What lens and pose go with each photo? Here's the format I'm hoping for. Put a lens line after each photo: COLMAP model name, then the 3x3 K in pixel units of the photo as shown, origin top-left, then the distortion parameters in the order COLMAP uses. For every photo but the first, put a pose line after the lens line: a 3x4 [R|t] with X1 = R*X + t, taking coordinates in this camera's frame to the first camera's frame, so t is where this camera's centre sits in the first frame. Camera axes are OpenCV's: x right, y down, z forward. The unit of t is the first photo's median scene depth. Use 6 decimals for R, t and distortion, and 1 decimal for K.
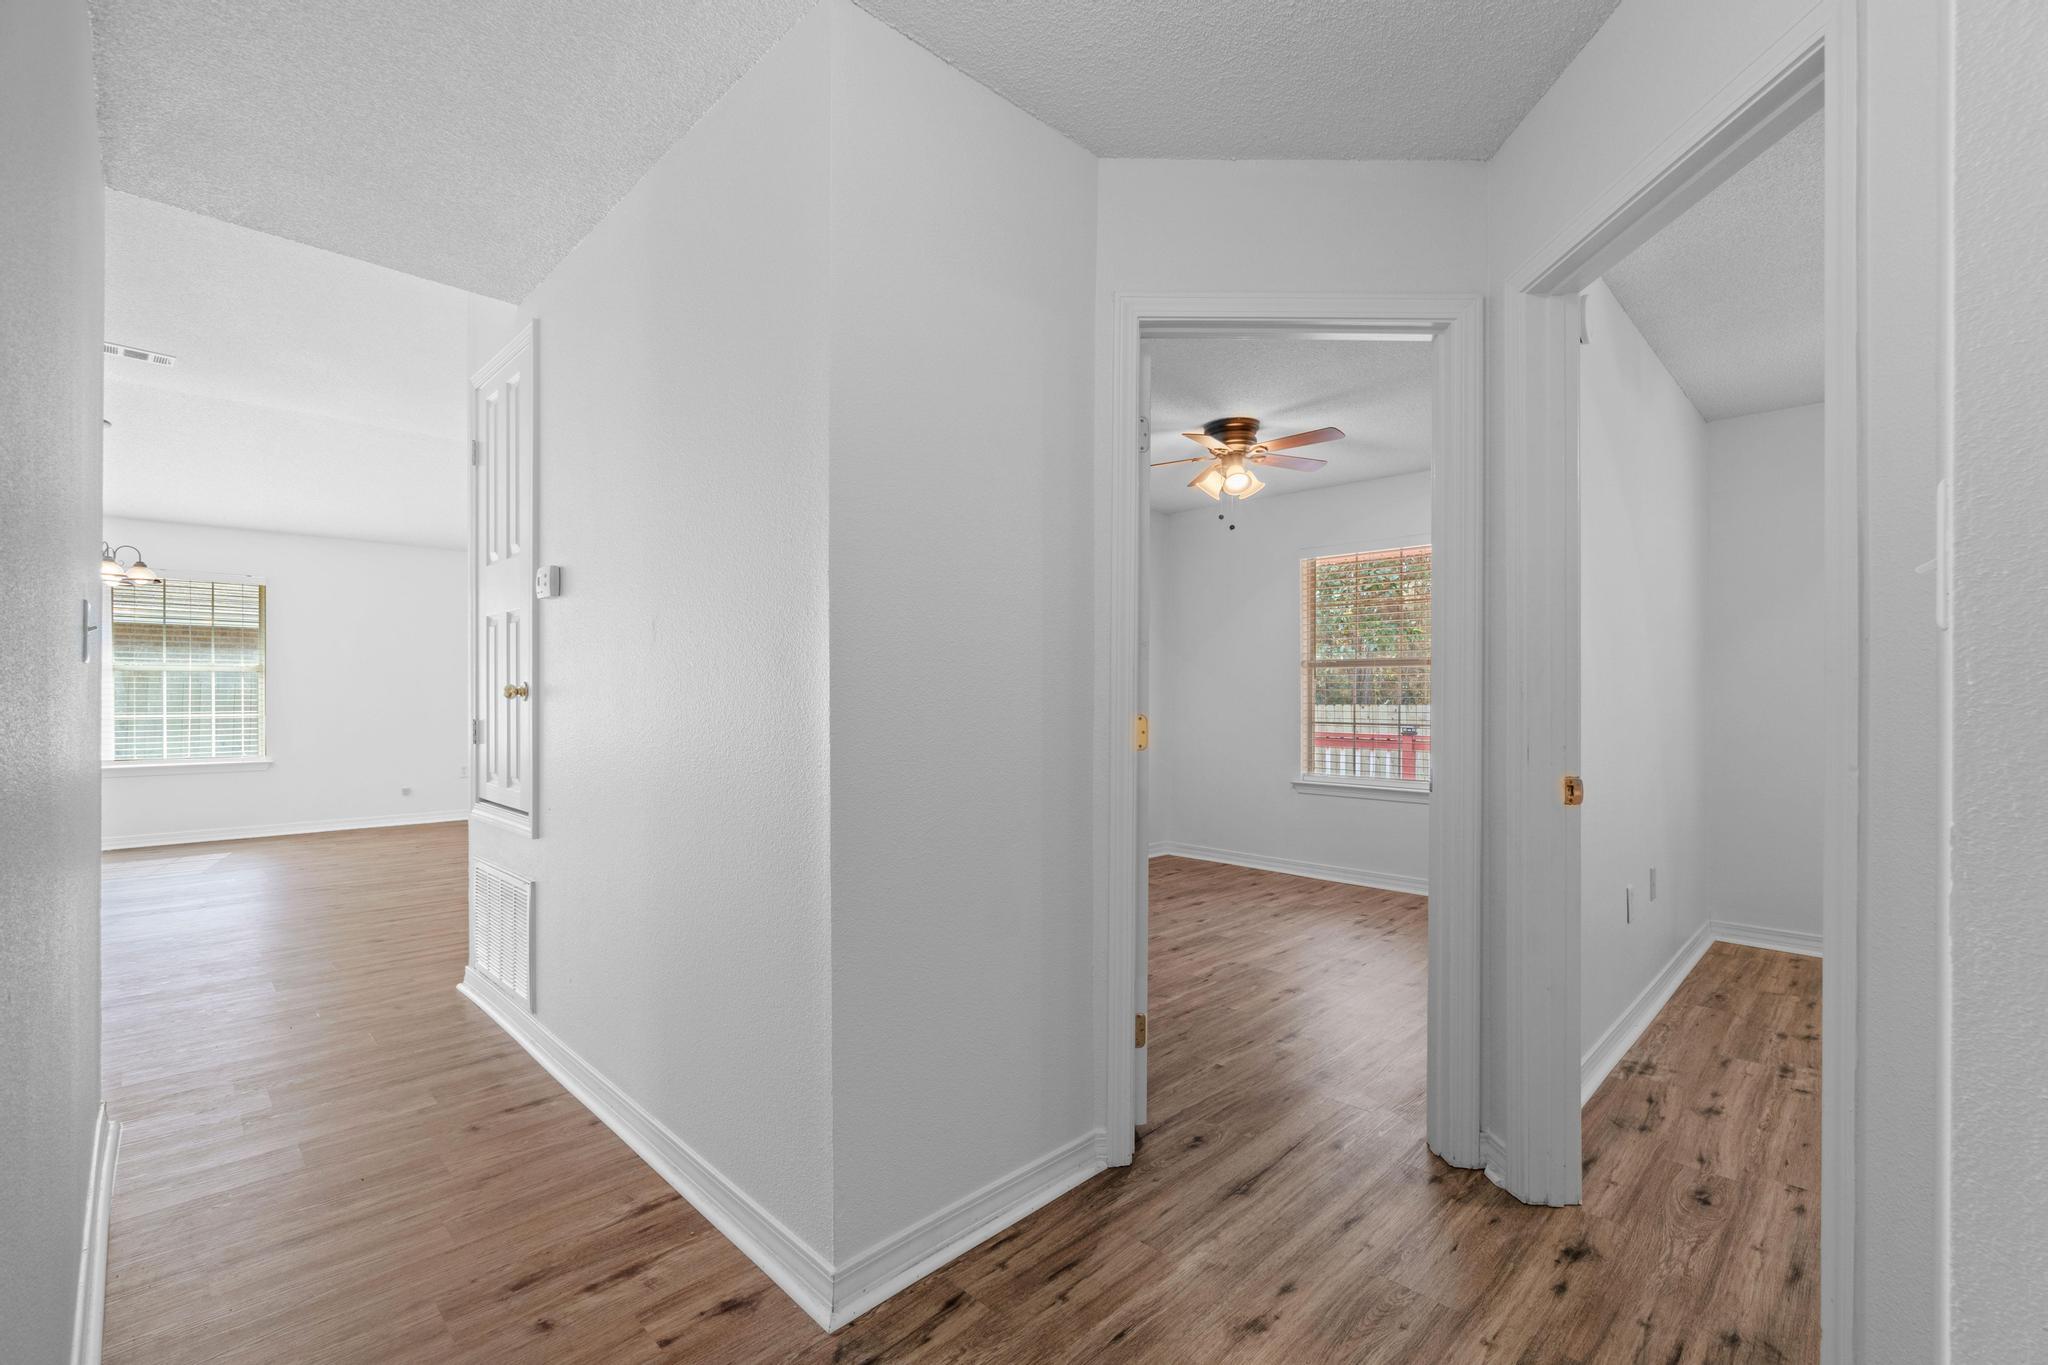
lens RADIAL K [[896.9, 0, 1024.5], [0, 896.9, 689.1], [0, 0, 1]] dist [-0.006882, 0.002672]
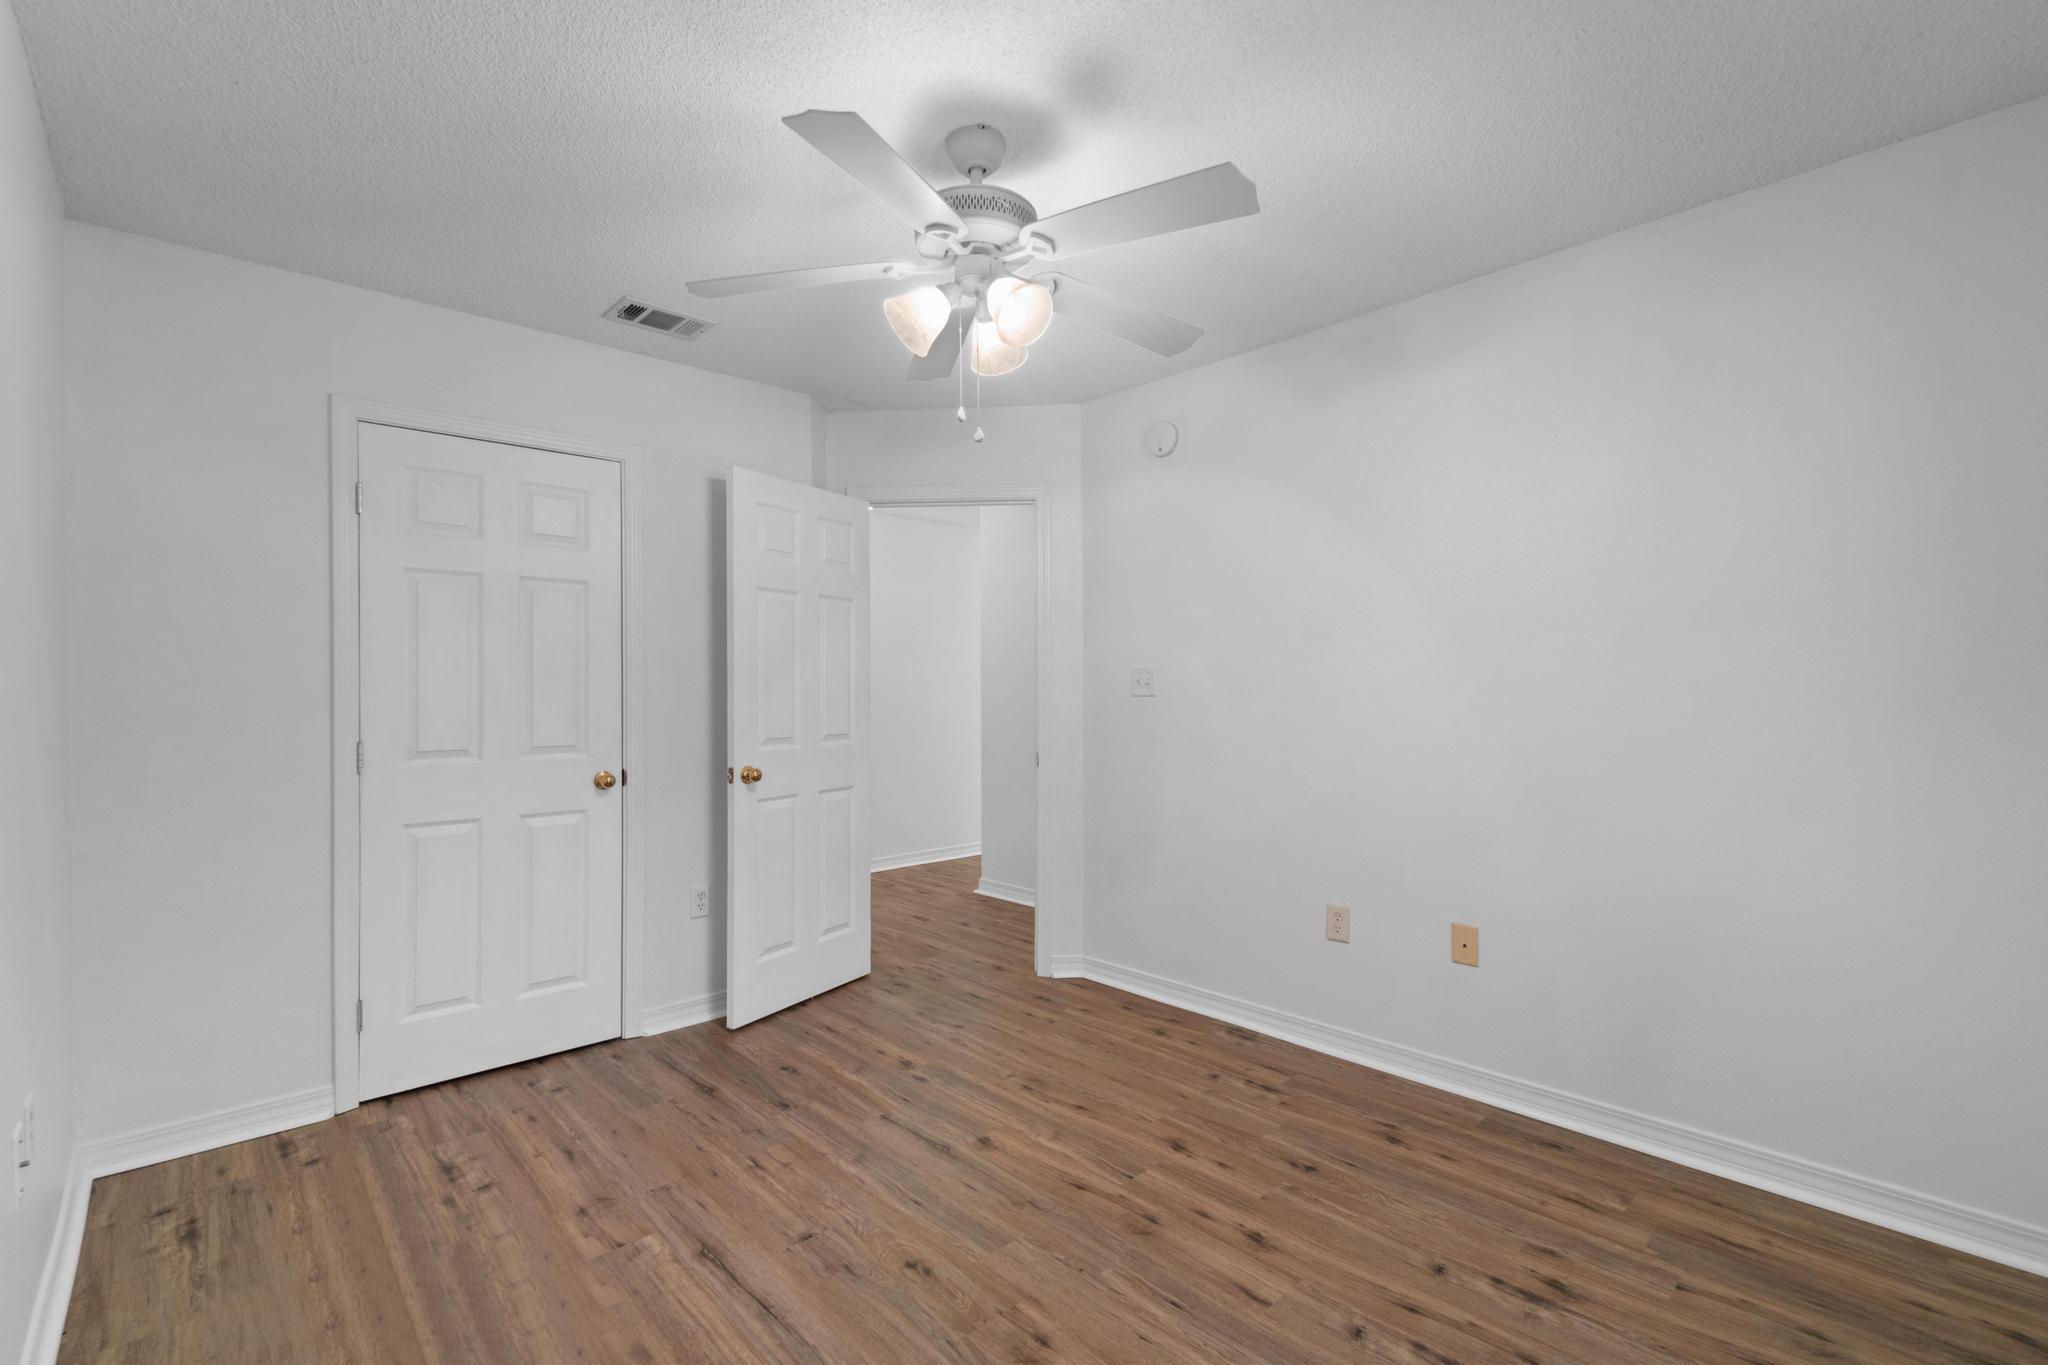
lens RADIAL K [[896.9, 0, 1020.5], [0, 896.9, 685.8], [0, 0, 1]] dist [-0.006882, 0.002672]
pose [[-0.034518, -0.014158, -0.999304, 1.912640], [0.010006, 0.999845, -0.014511, -0.018485], [0.999354, -0.010499, -0.034371, 0.770495]]
